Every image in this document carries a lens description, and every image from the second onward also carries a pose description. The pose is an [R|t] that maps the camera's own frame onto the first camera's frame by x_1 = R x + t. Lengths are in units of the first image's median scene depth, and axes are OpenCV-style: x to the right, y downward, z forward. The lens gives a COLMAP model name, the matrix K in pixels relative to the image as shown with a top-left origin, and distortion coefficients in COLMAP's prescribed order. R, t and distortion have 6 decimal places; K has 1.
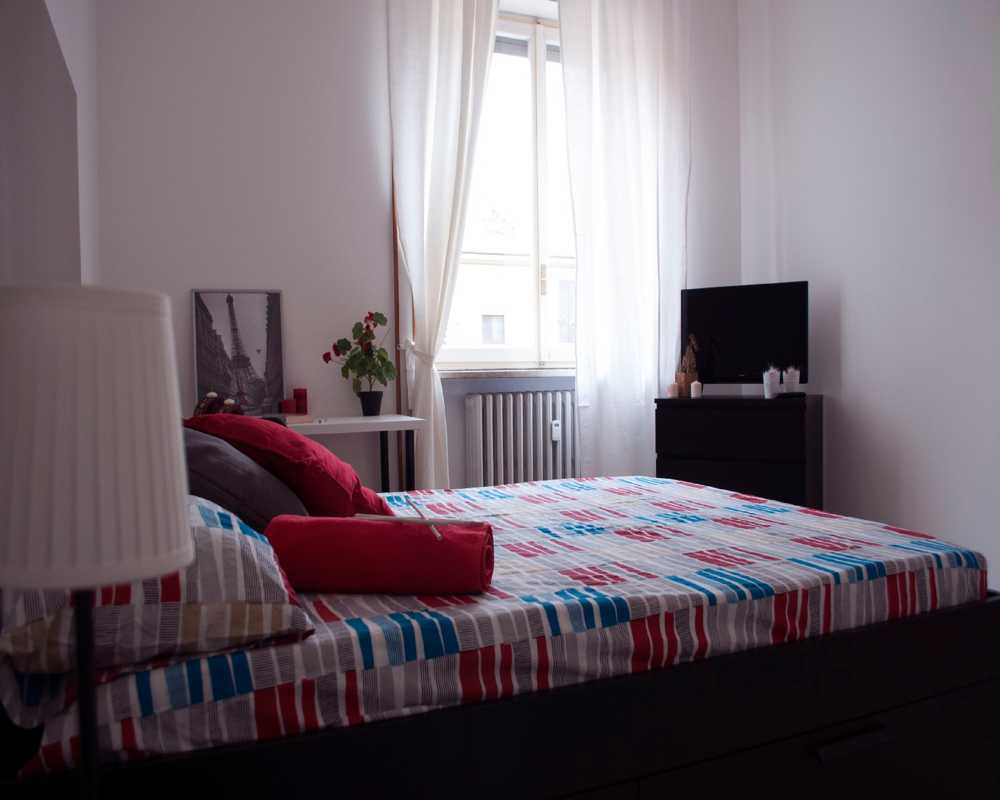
lens RADIAL K [[797.8, 0, 503.8], [0, 797.8, 382.2], [0, 0, 1]] dist [-0.093039, 0.000857]
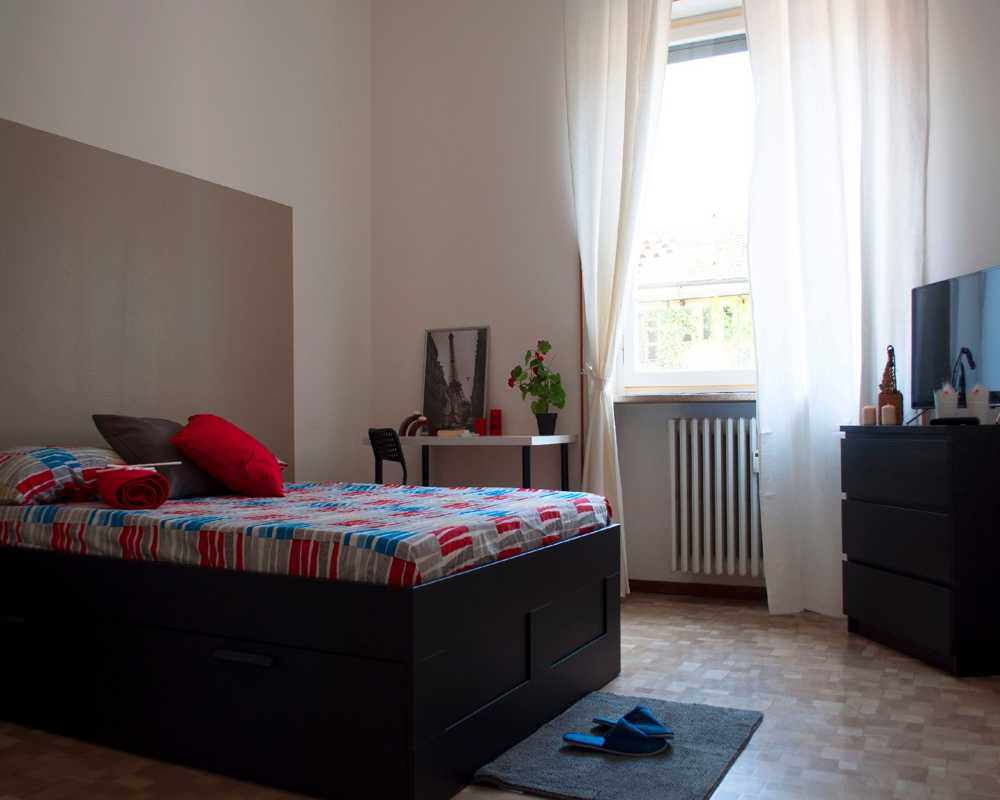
lens RADIAL K [[934.2, 0, 484.8], [0, 934.2, 402.8], [0, 0, 1]] dist [0.007461, -0.224558]
pose [[0.637307, -0.003154, -0.770604, 0.788388], [-0.015571, 0.999735, -0.016970, 0.021424], [0.770453, 0.022815, 0.637089, 0.116039]]
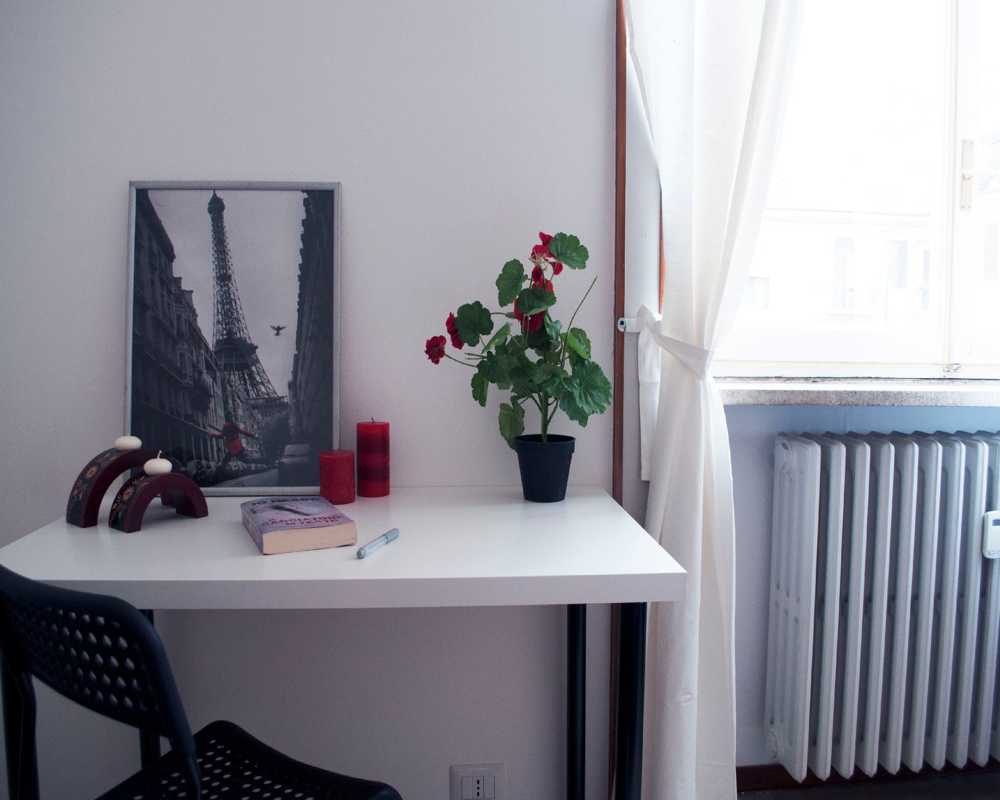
lens RADIAL K [[797.8, 0, 503.8], [0, 797.8, 382.2], [0, 0, 1]] dist [-0.093039, 0.000857]
pose [[0.951790, 0.045171, -0.303405, -0.069032], [-0.029198, 0.997948, 0.056978, -0.038466], [0.305357, -0.045372, 0.951157, 0.632037]]
